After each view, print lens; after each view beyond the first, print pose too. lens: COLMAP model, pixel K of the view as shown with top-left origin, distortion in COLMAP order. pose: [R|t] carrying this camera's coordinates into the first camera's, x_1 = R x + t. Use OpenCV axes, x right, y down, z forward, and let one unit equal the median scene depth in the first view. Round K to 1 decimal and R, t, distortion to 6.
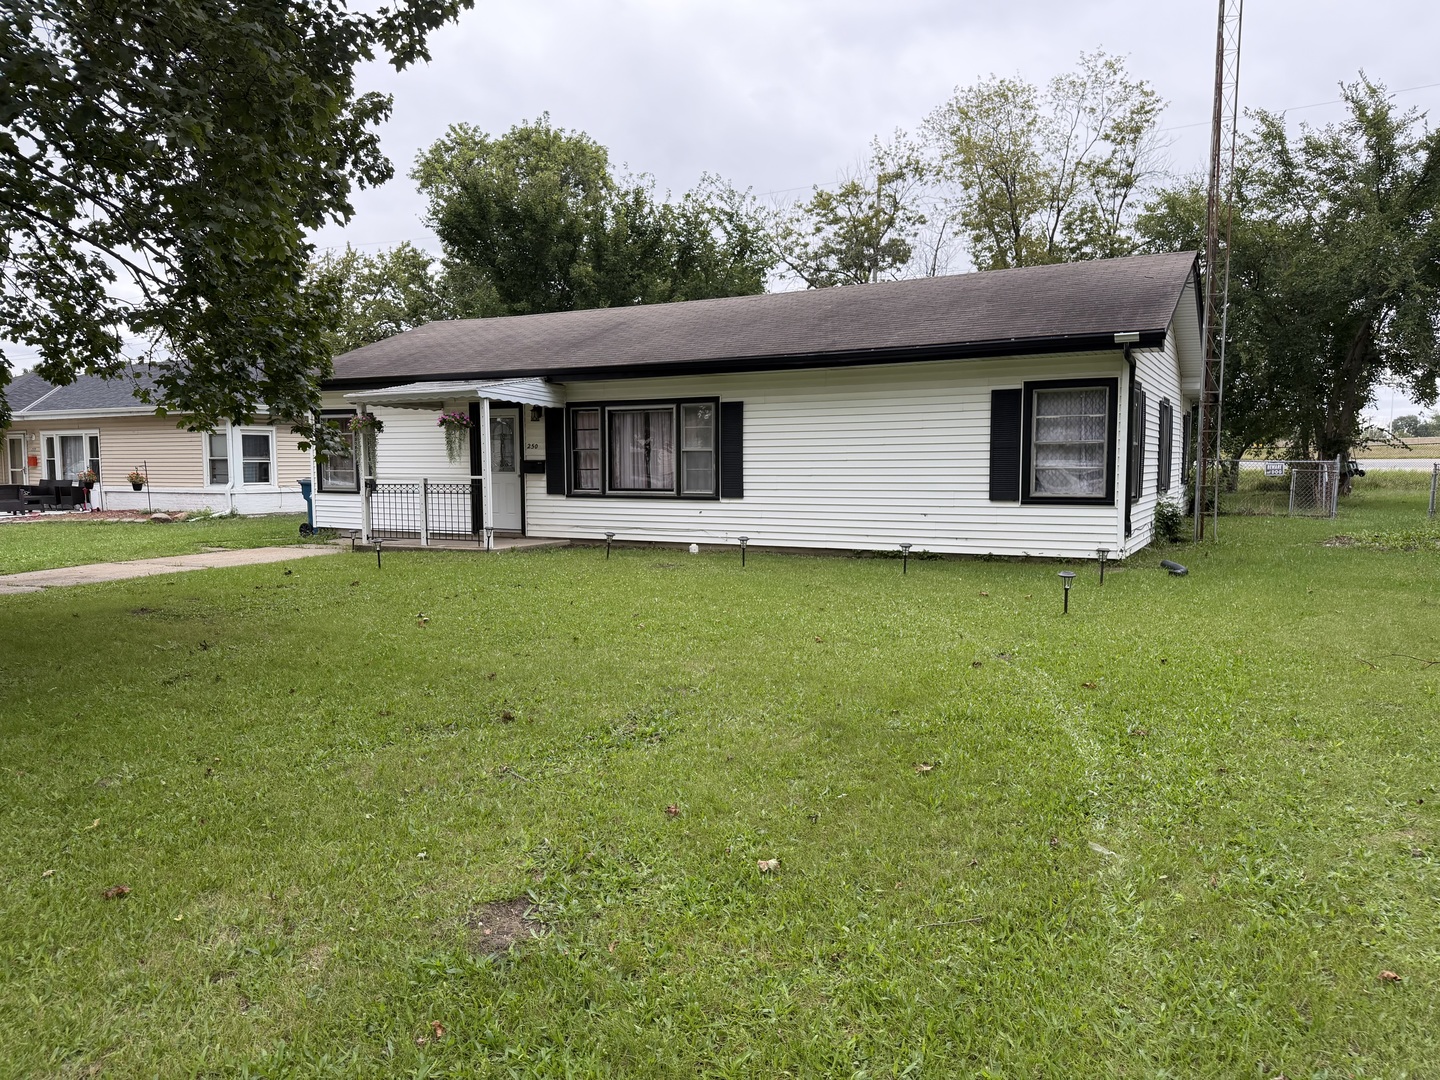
lens RADIAL K [[980.4, 0, 767.4], [0, 980.4, 540.1], [0, 0, 1]] dist [0.125386, 0.000070]
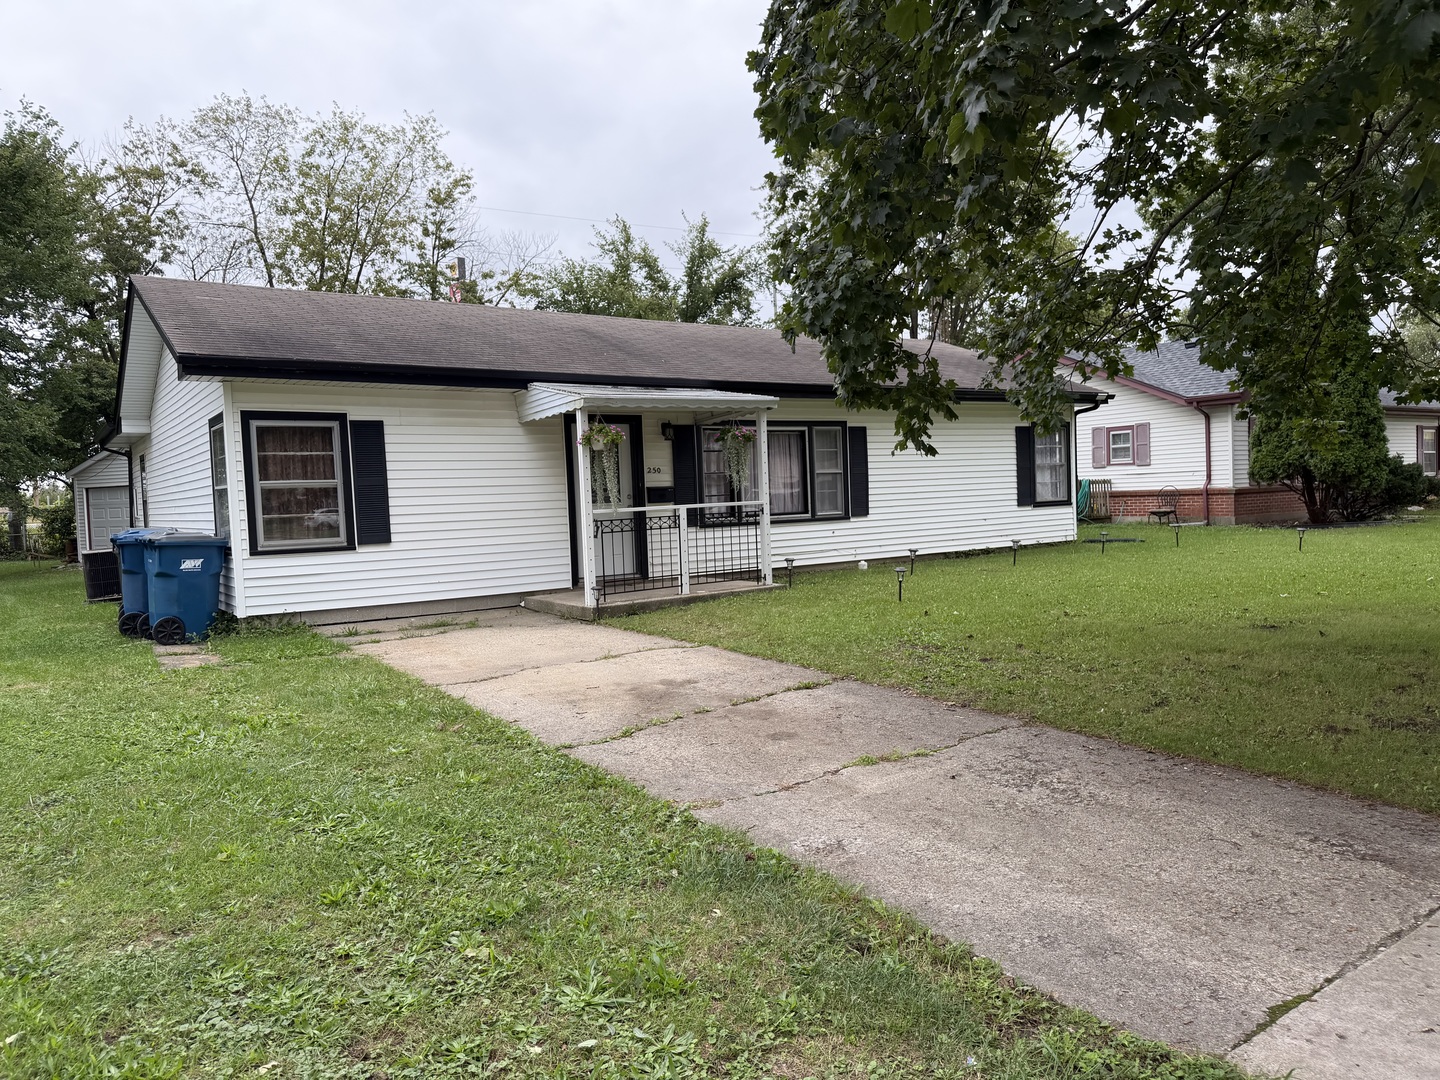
lens RADIAL K [[1015.0, 0, 763.1], [0, 1015.0, 538.6], [0, 0, 1]] dist [0.077381, 0.000186]
pose [[0.442842, -0.055994, 0.894849, -1.073447], [0.103500, 0.994568, 0.011013, -0.042051], [-0.890606, 0.087740, 0.446232, 0.605893]]
